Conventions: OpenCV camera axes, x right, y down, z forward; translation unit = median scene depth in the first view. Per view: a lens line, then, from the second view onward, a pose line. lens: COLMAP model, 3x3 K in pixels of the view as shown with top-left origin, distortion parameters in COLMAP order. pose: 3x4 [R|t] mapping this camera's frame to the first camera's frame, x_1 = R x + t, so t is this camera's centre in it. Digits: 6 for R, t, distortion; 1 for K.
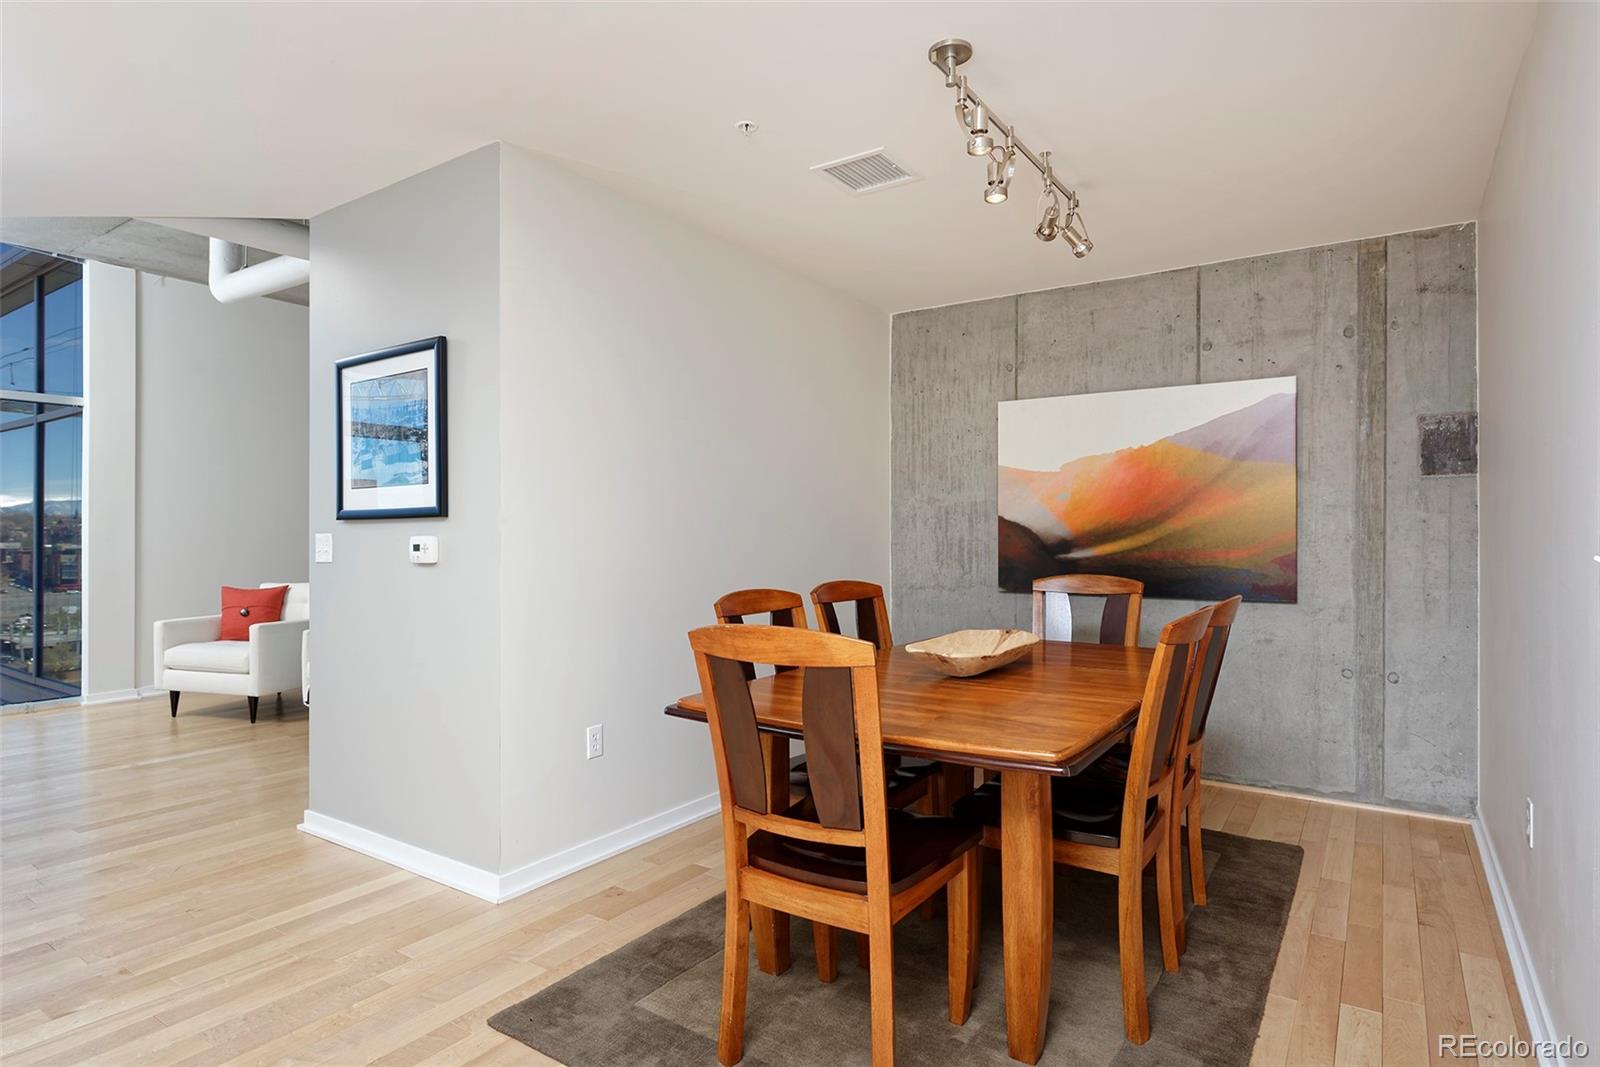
lens RADIAL K [[897.2, 0, 794.4], [0, 897.2, 531.6], [0, 0, 1]] dist [-0.004602, -0.000905]
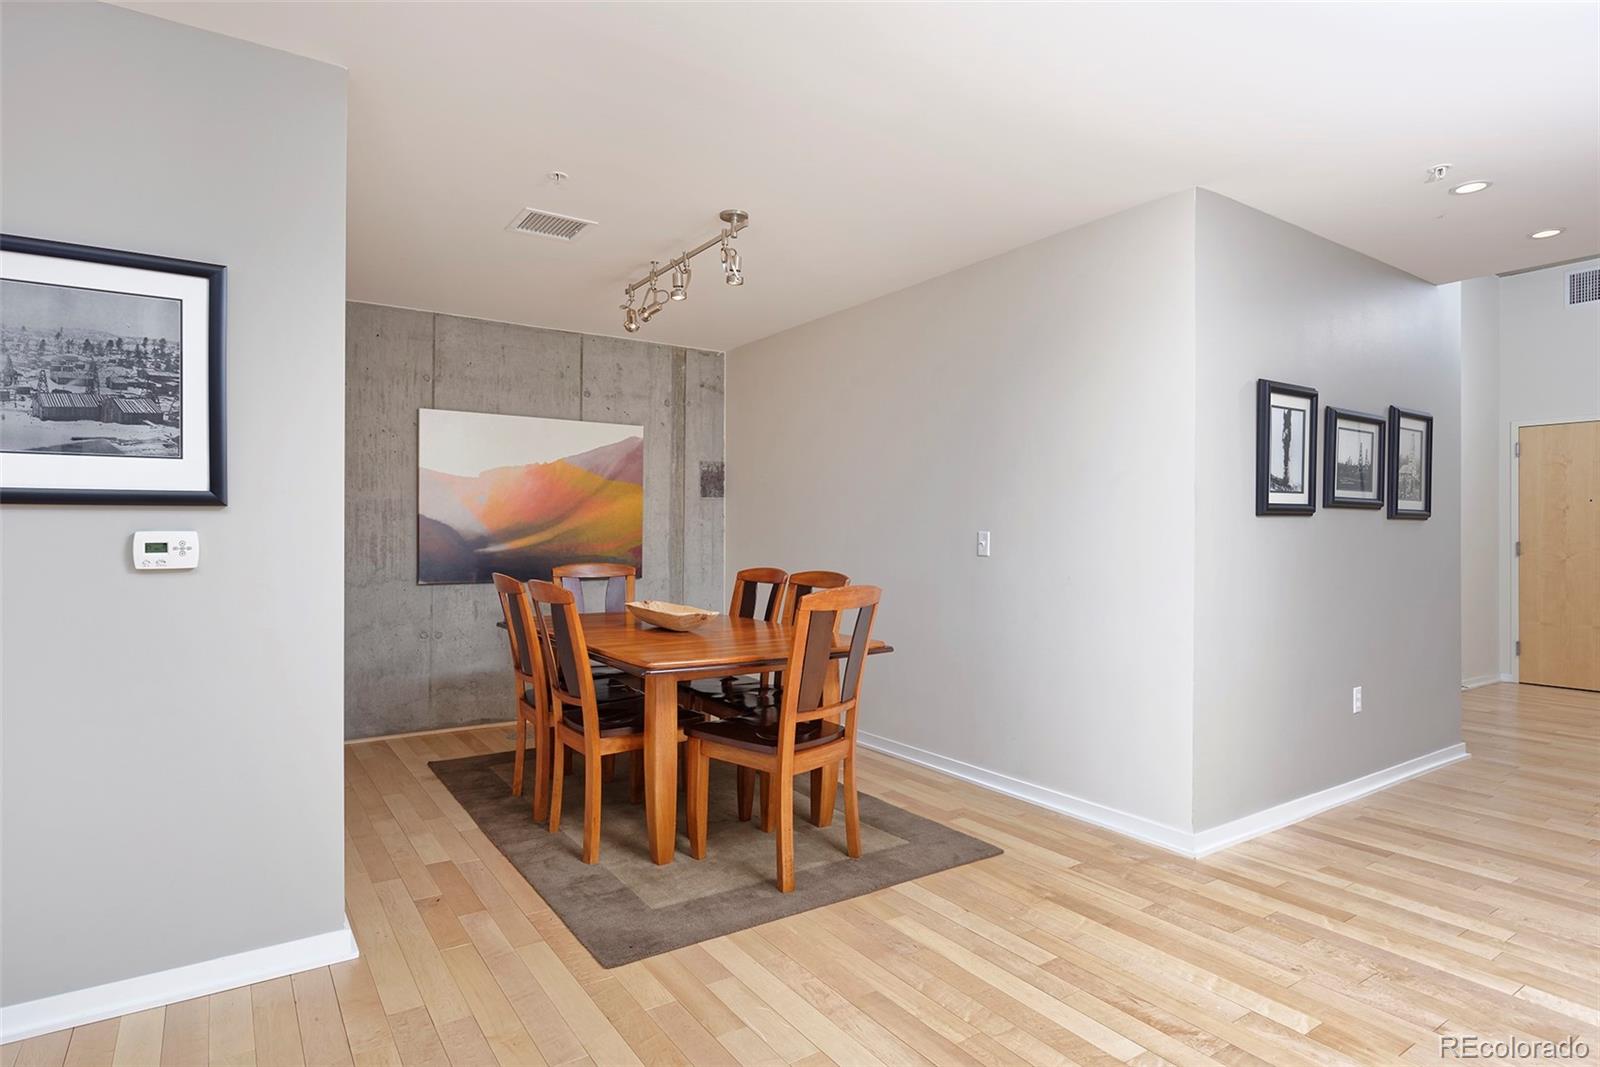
lens RADIAL K [[897.2, 0, 839.9], [0, 897.2, 531.9], [0, 0, 1]] dist [-0.004602, -0.000905]
pose [[0.316445, 0.004102, 0.948602, -0.767138], [-0.007602, 0.999970, -0.001788, 0.002364], [-0.948581, -0.006646, 0.316466, 0.219725]]
